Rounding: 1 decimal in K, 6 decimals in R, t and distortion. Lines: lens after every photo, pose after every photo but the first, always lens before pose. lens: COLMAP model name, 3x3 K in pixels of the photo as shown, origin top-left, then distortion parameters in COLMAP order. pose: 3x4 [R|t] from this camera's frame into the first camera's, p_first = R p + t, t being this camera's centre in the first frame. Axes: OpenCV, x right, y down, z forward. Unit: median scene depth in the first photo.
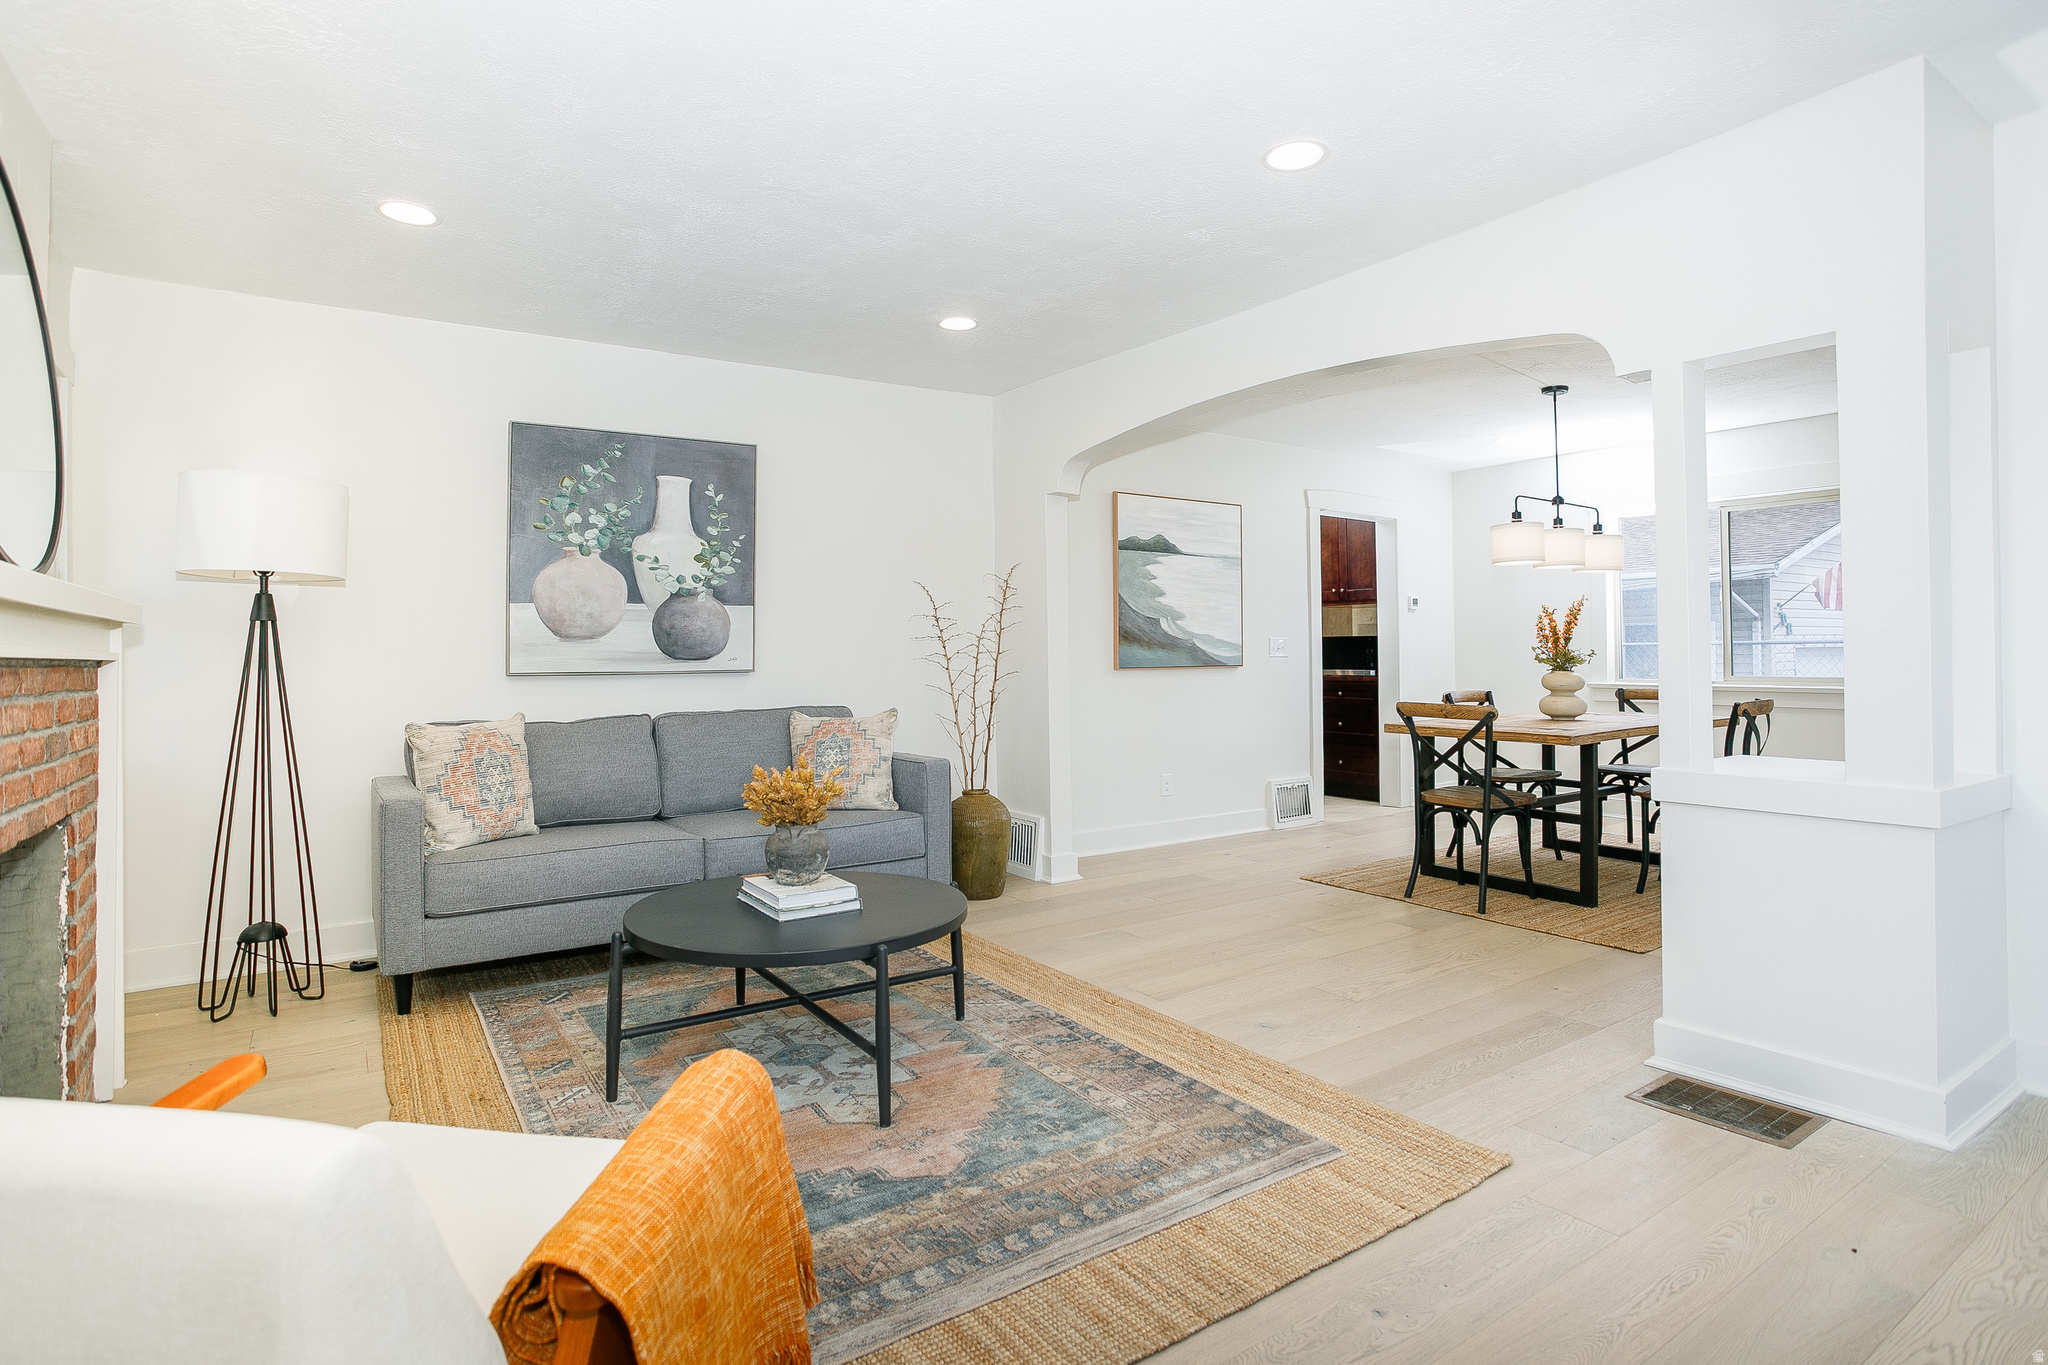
lens RADIAL K [[1016.9, 0, 1023.2], [0, 1016.9, 659.9], [0, 0, 1]] dist [-0.001108, 0.000178]
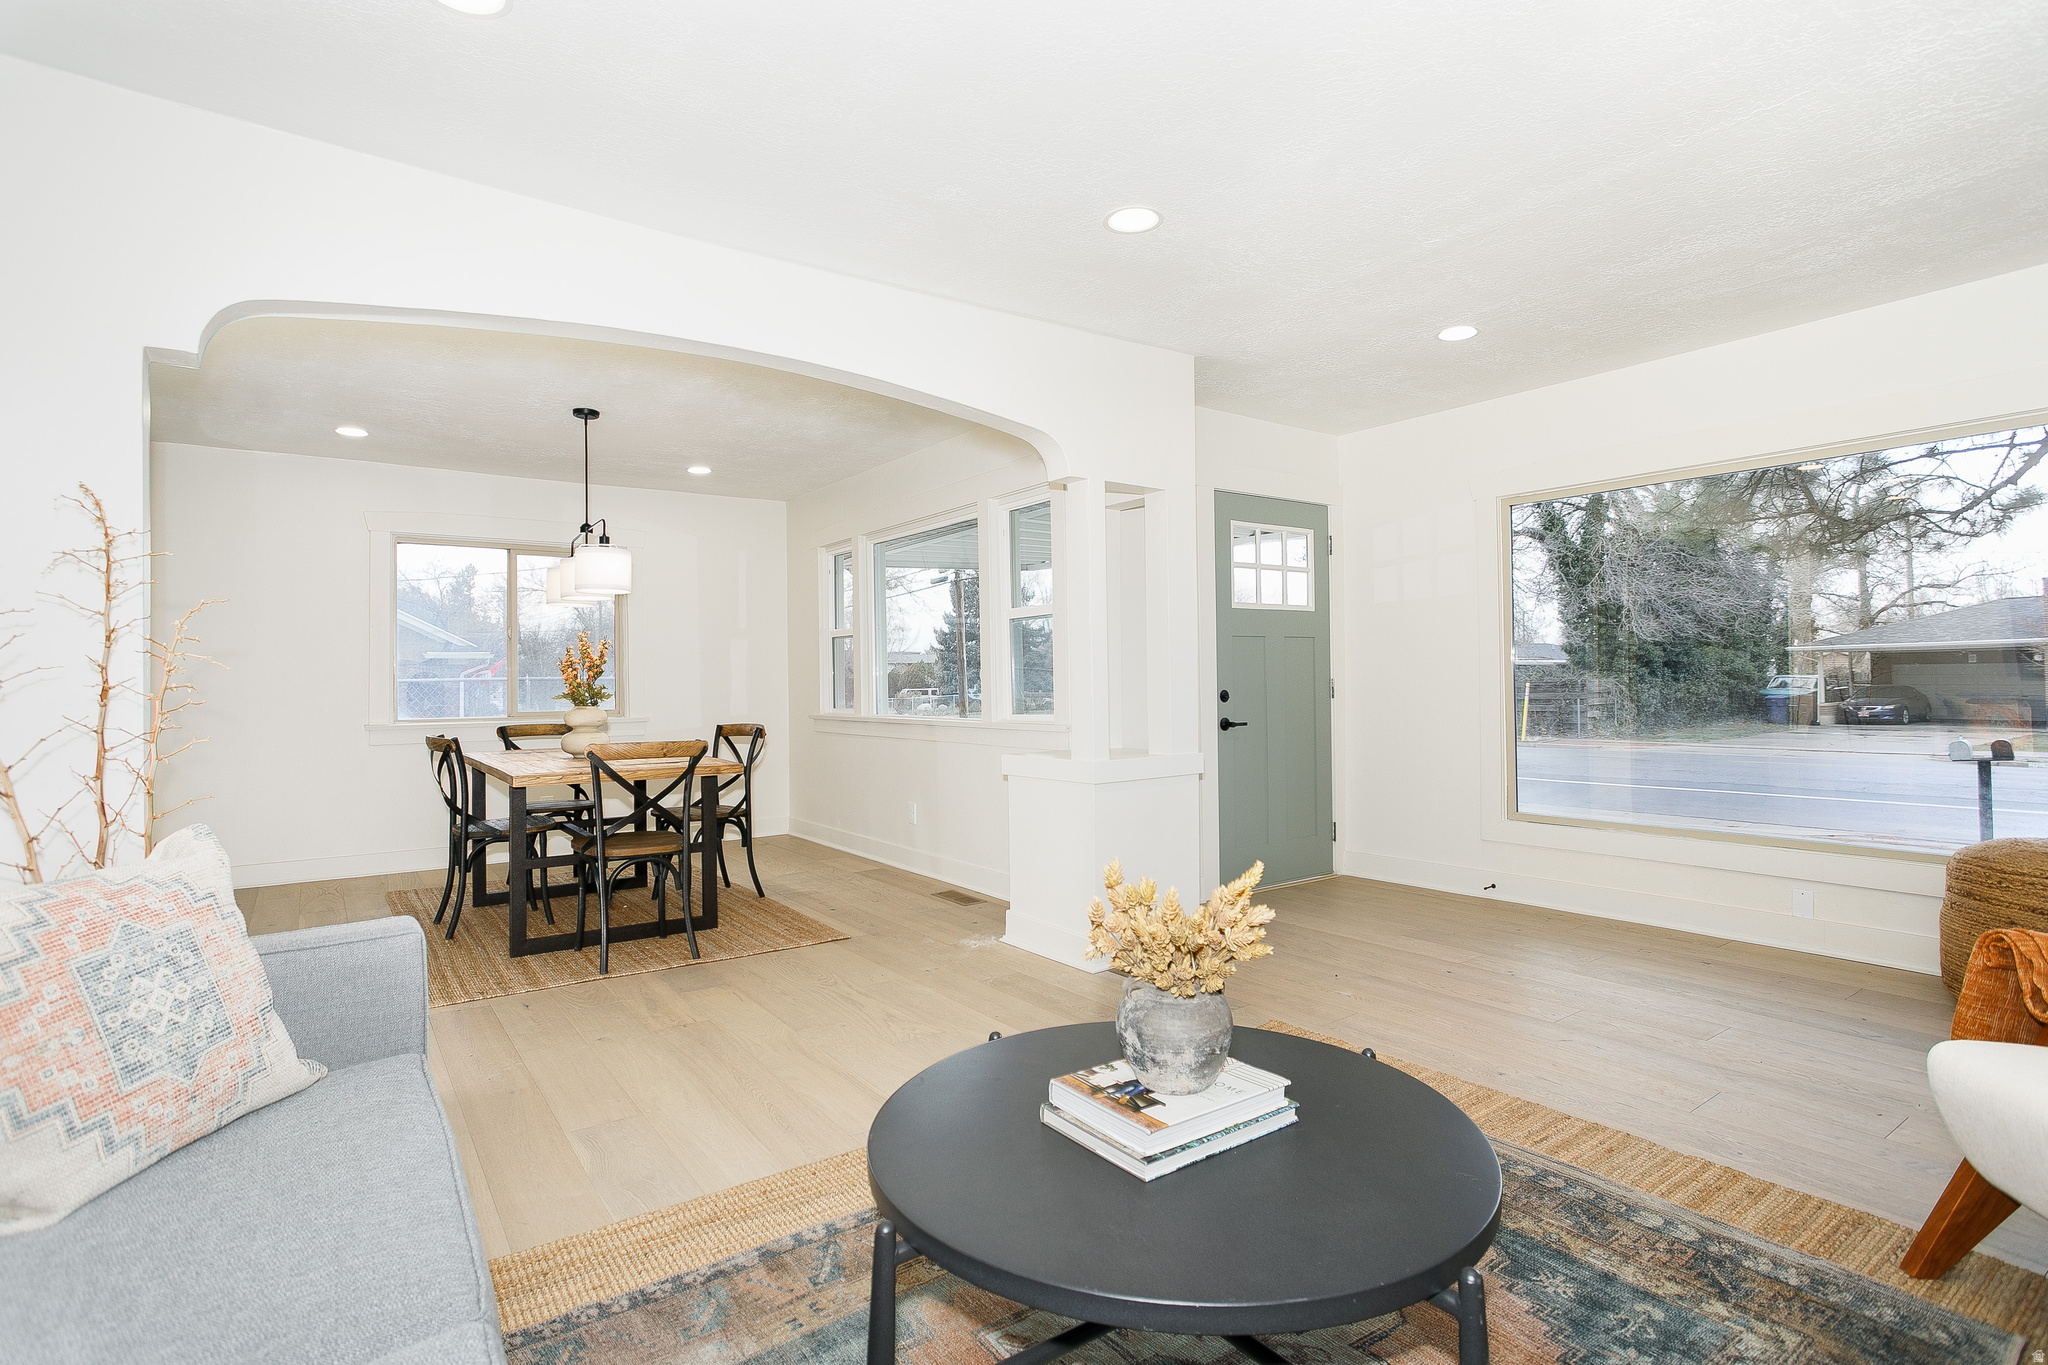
lens RADIAL K [[976.9, 0, 1008.8], [0, 976.9, 658.3], [0, 0, 1]] dist [0.002578, 0.000856]
pose [[-0.013591, 0.038165, 0.999179, -0.856472], [0.017274, 0.999131, -0.037928, 0.003870], [-0.999758, 0.016745, -0.014238, 1.220634]]
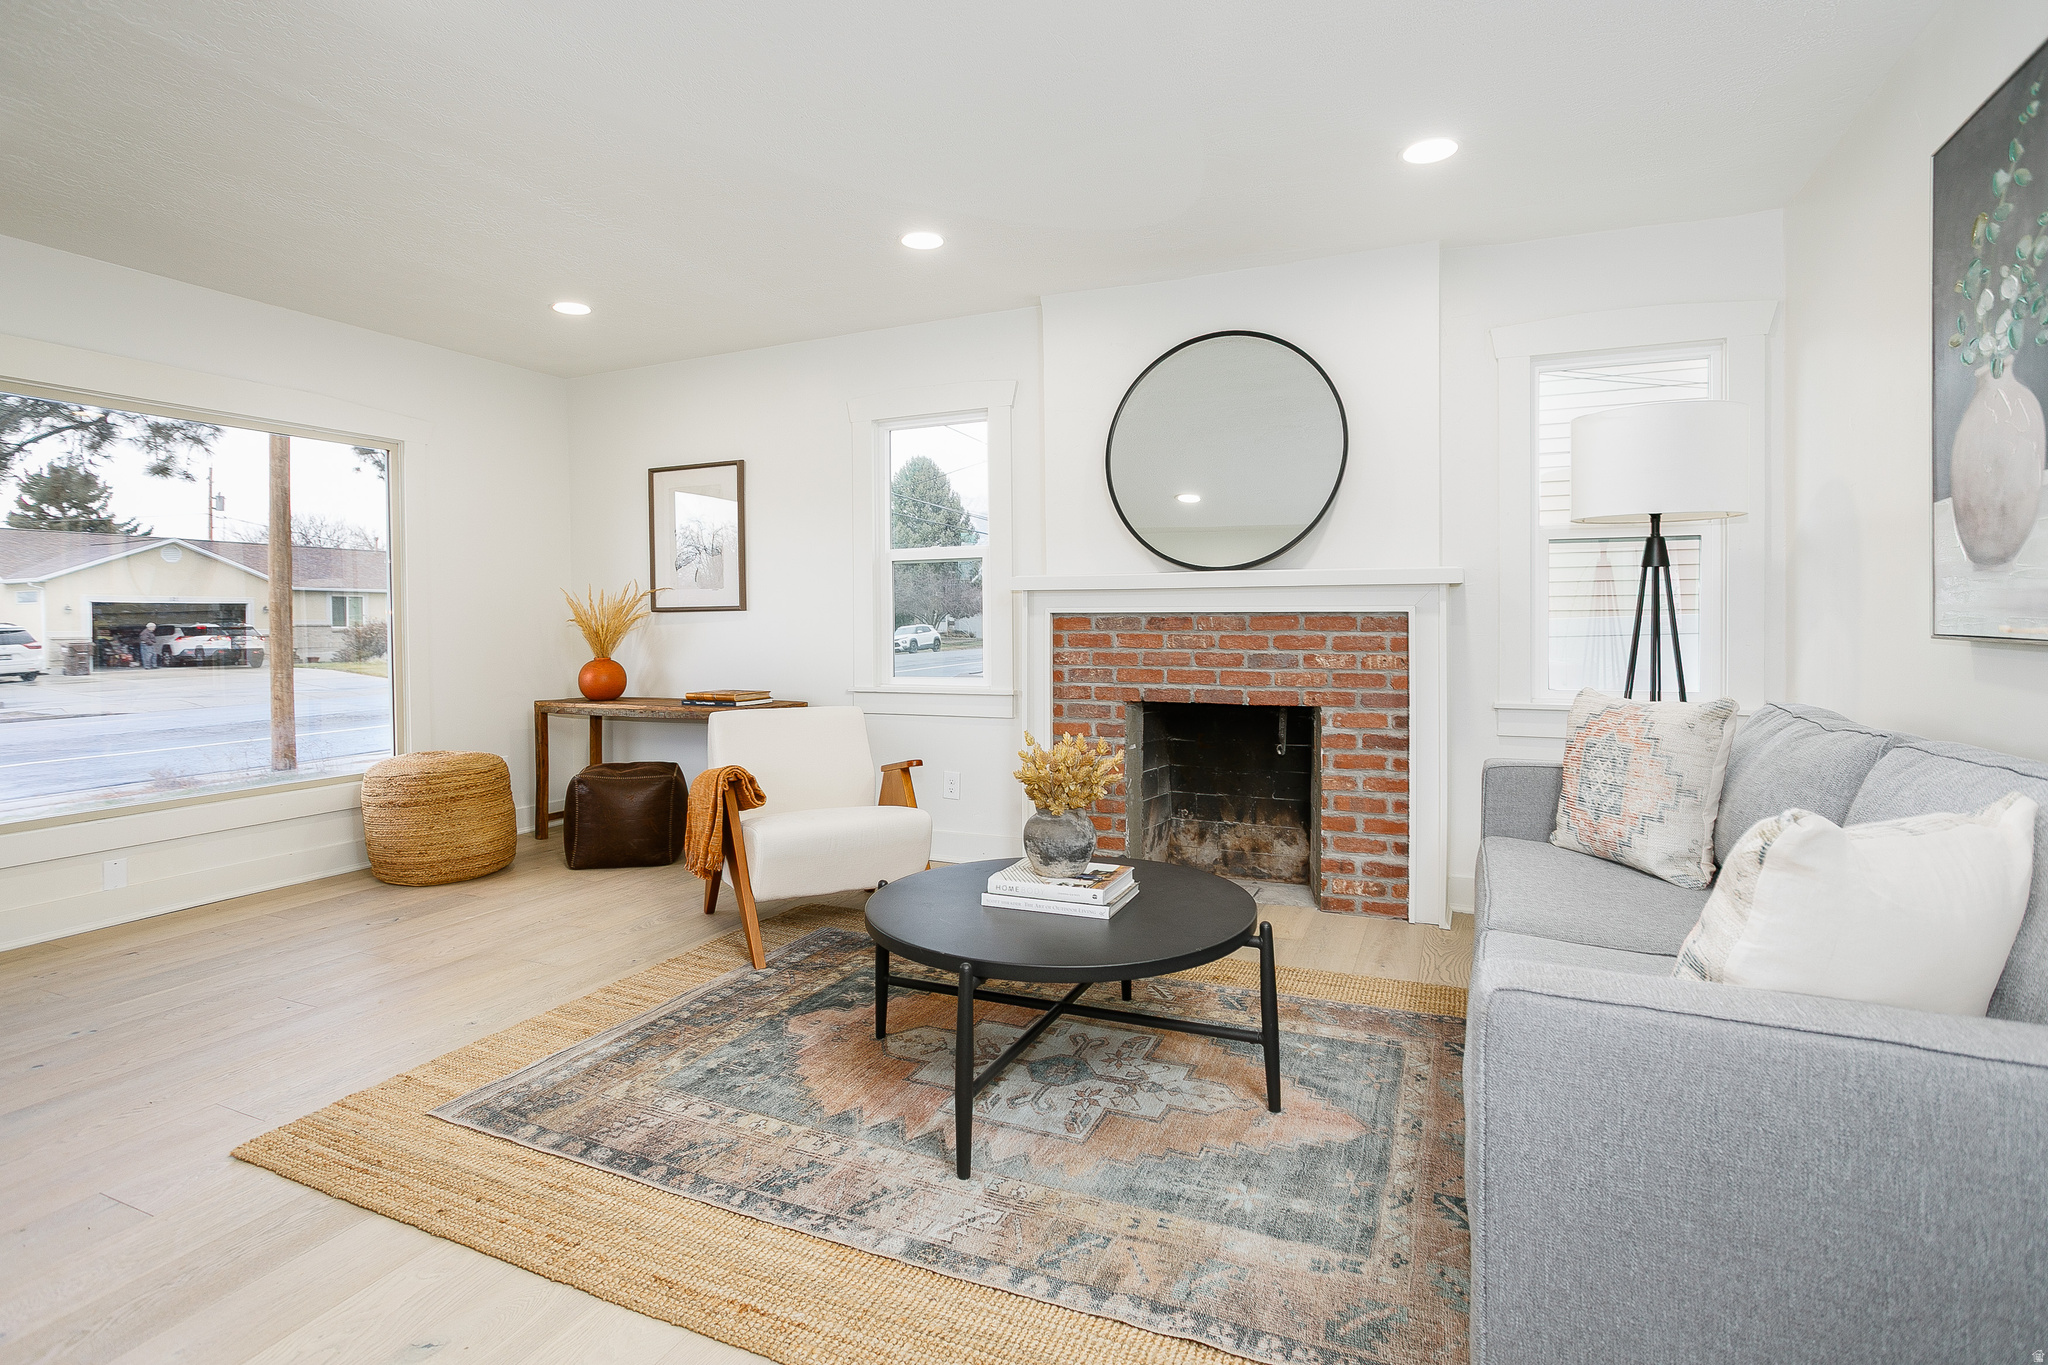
lens RADIAL K [[1016.9, 0, 1023.2], [0, 1016.9, 659.9], [0, 0, 1]] dist [-0.001108, 0.000178]
pose [[-0.852660, 0.038581, -0.521039, 0.284939], [0.017837, 0.998838, 0.044770, -0.006409], [0.522161, 0.028879, -0.852358, 1.923404]]
